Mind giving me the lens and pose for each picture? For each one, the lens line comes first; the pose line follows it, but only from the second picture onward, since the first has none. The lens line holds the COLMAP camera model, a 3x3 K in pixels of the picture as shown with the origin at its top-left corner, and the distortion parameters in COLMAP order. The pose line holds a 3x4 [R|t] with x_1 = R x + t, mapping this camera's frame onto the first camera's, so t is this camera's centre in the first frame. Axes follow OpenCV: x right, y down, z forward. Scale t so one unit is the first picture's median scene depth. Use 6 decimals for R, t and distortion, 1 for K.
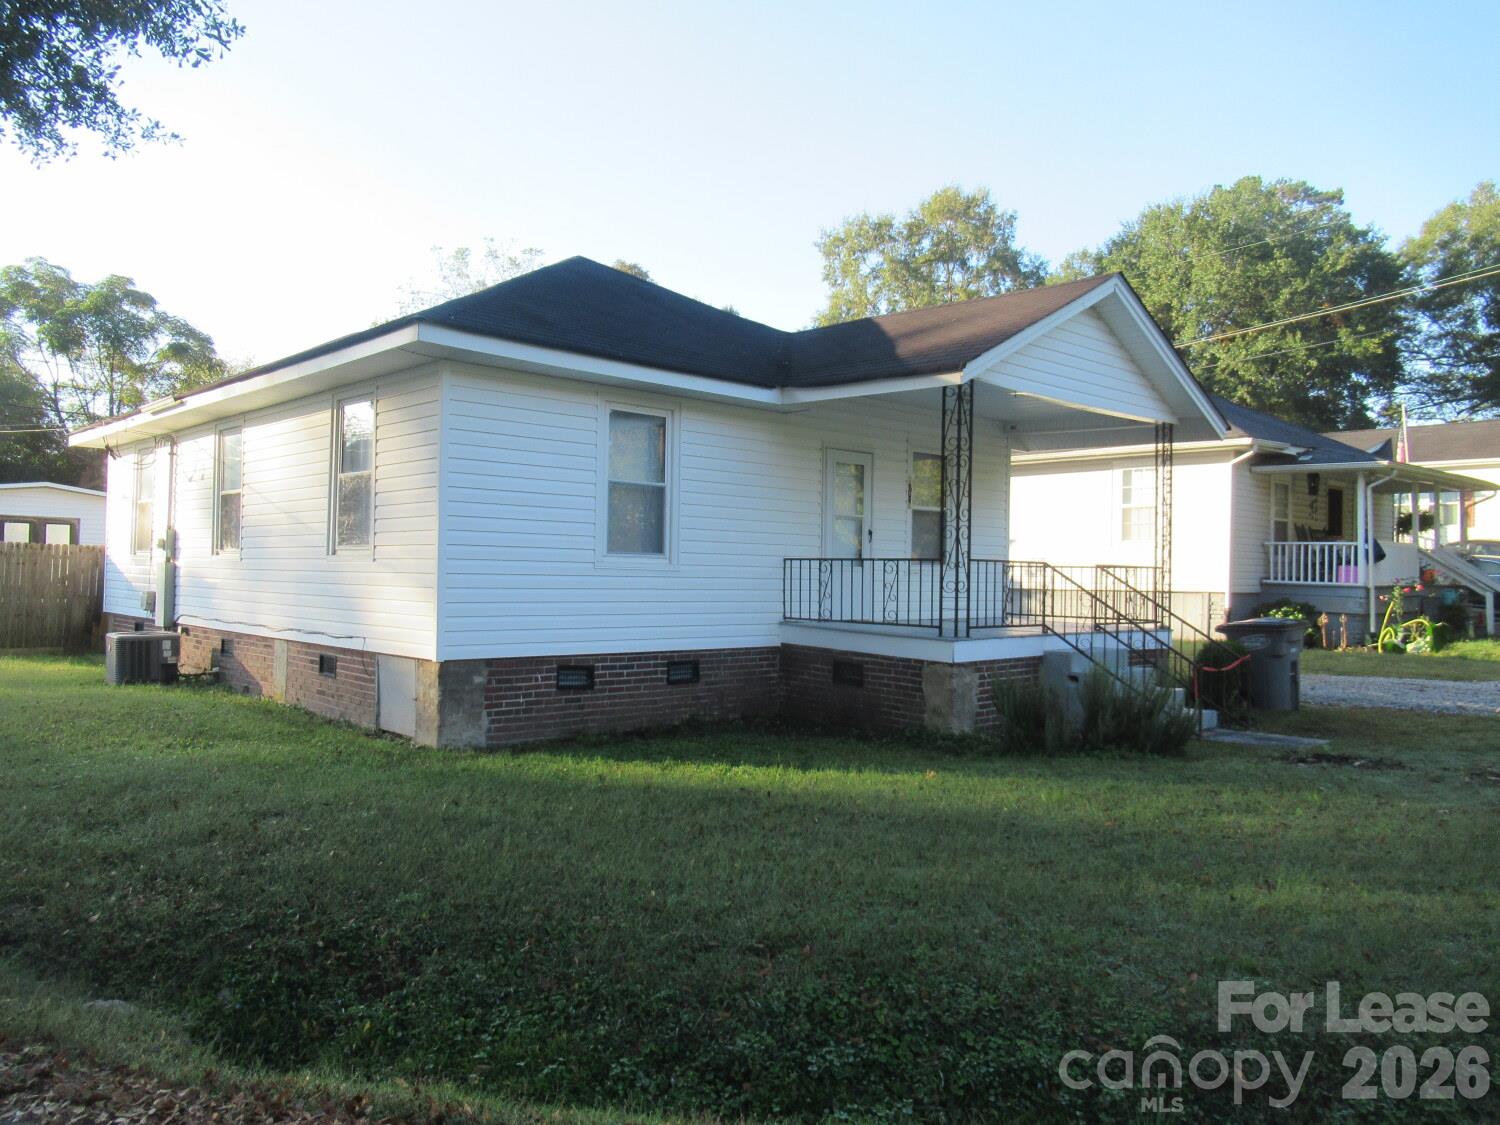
lens RADIAL K [[1109.0, 0, 744.1], [0, 1109.0, 559.3], [0, 0, 1]] dist [-0.002557, -0.007452]
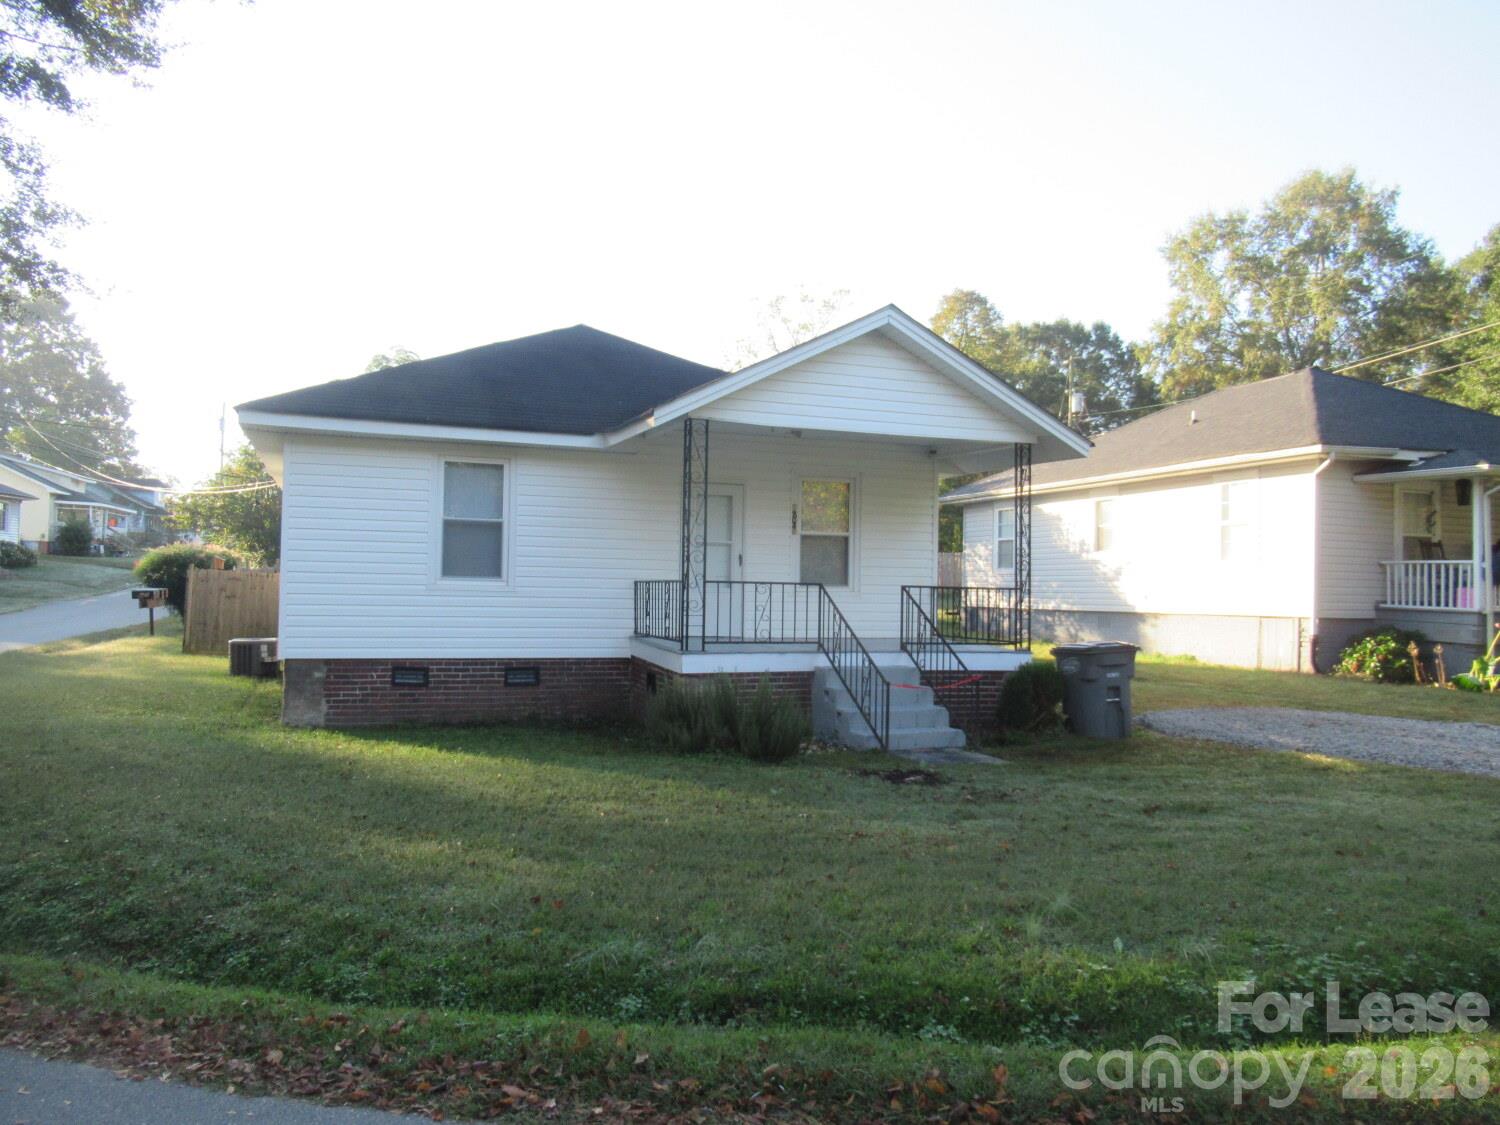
lens RADIAL K [[1109.0, 0, 750.3], [0, 1109.0, 564.7], [0, 0, 1]] dist [-0.002557, -0.007452]
pose [[0.920504, -0.010010, -0.390605, 0.553743], [0.002882, 0.999819, -0.018832, 0.003958], [0.390723, 0.016209, 0.920366, -0.003556]]
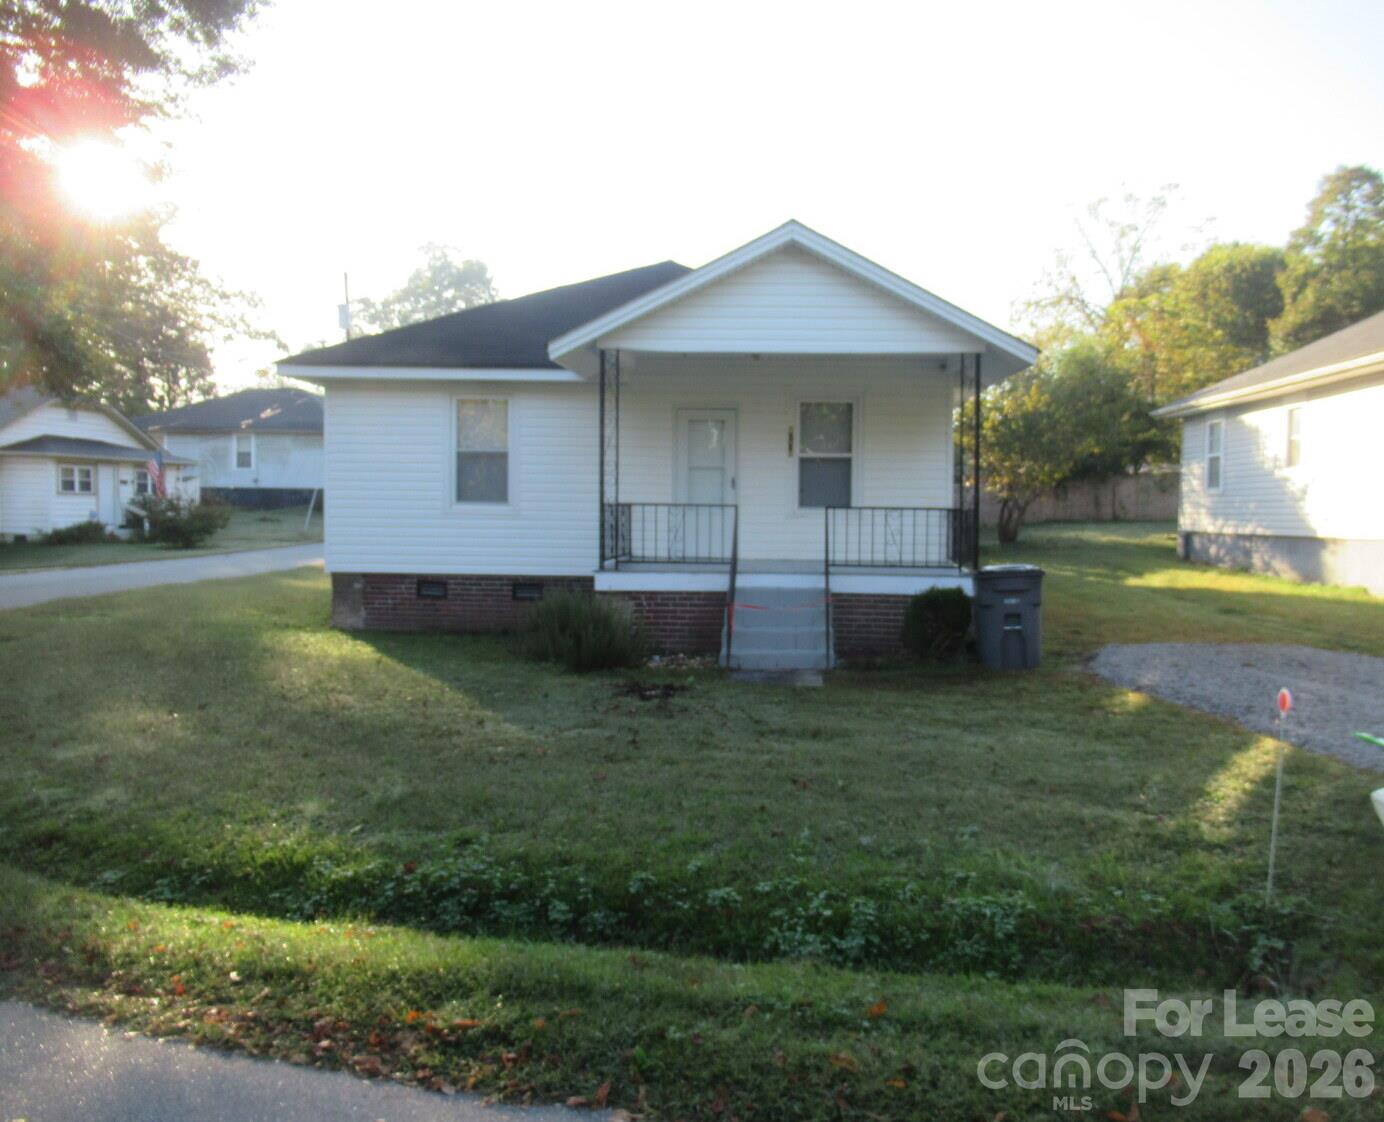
lens RADIAL K [[1096.1, 0, 697.4], [0, 1096.1, 561.2], [0, 0, 1]] dist [0.000201, -0.000760]
pose [[0.715739, 0.024285, -0.697945, 0.868687], [0.007933, 0.999048, 0.042897, 0.009536], [0.698323, -0.036240, 0.714865, 0.180392]]
